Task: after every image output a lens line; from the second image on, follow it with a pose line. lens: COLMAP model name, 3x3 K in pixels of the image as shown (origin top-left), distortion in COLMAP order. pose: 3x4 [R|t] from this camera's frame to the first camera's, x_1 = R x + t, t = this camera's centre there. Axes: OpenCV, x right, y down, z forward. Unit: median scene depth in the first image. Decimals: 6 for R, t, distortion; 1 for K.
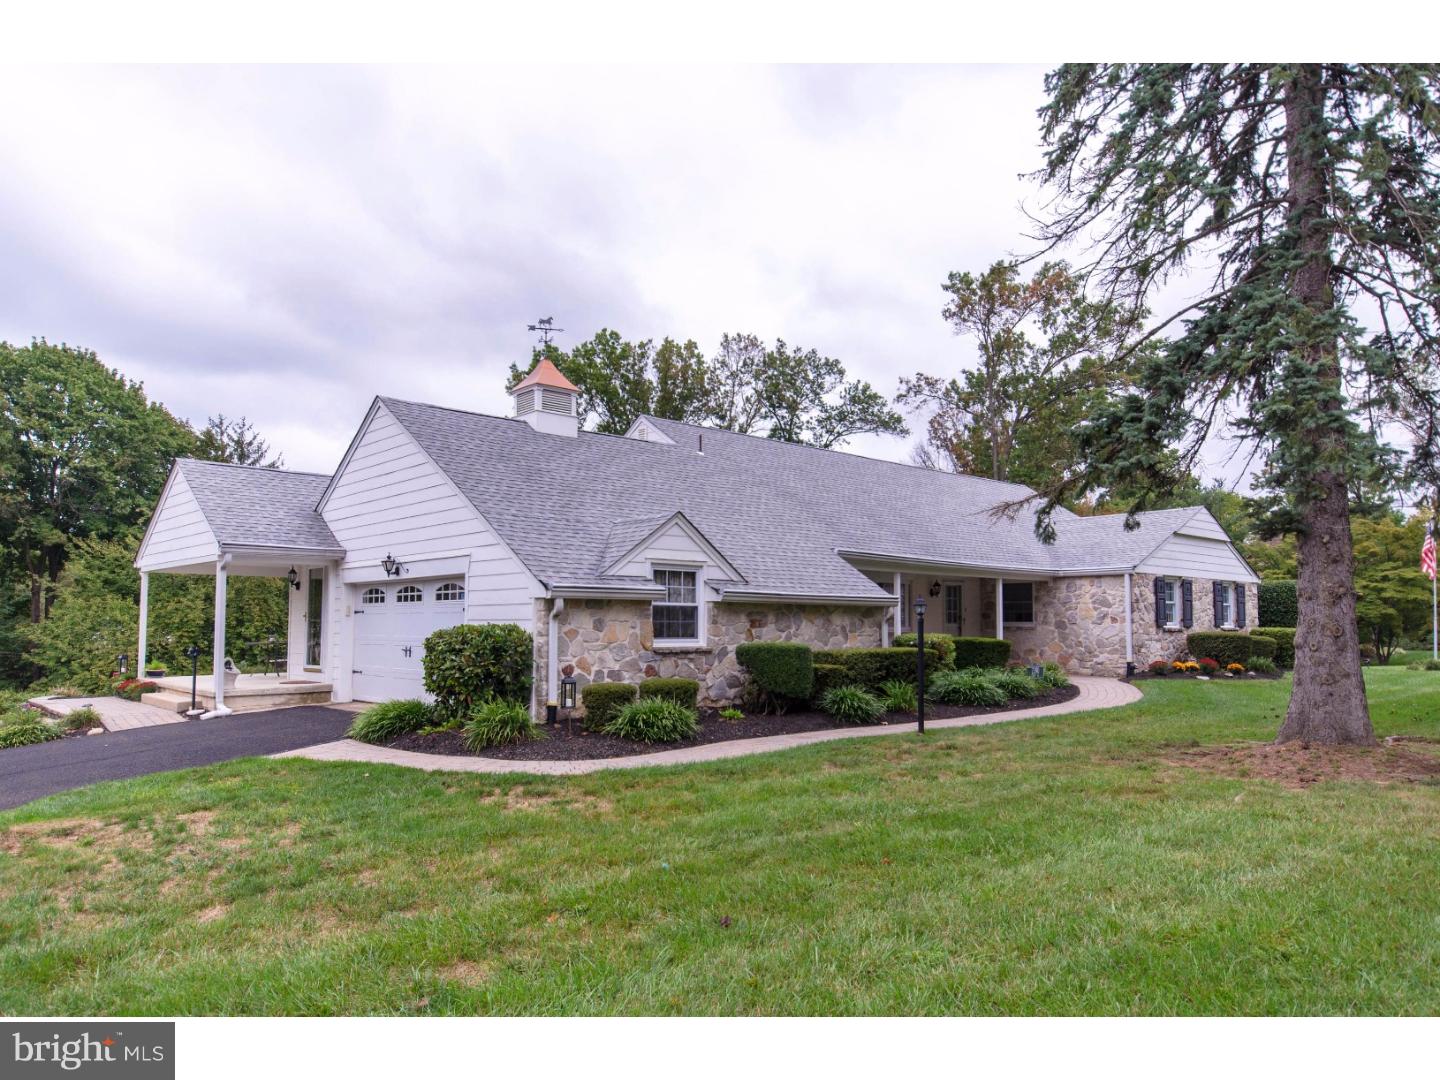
lens RADIAL K [[967.4, 0, 720.0], [0, 967.4, 540.0], [0, 0, 1]] dist [-0.037217, -0.000667]
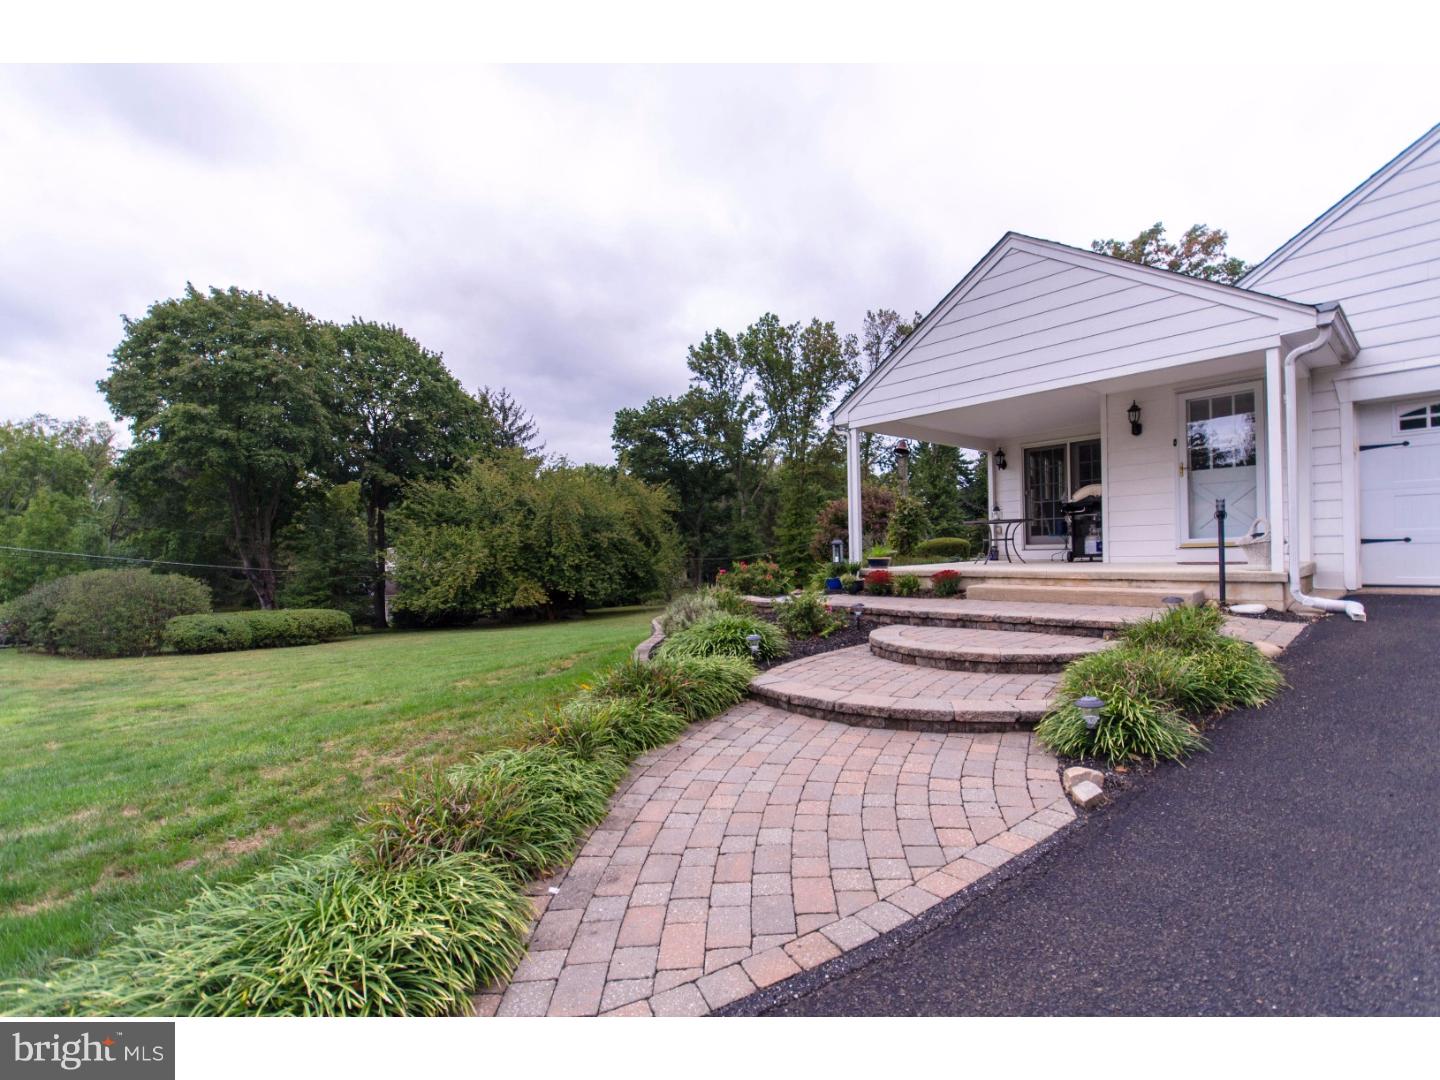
lens RADIAL K [[666.2, 0, 720.0], [0, 666.2, 540.0], [0, 0, 1]] dist [0.001062, 0.000054]
pose [[0.998420, -0.025927, -0.049846, -0.242080], [0.029356, 0.997161, 0.069344, 0.028671], [0.047907, -0.070698, 0.996347, 0.165931]]
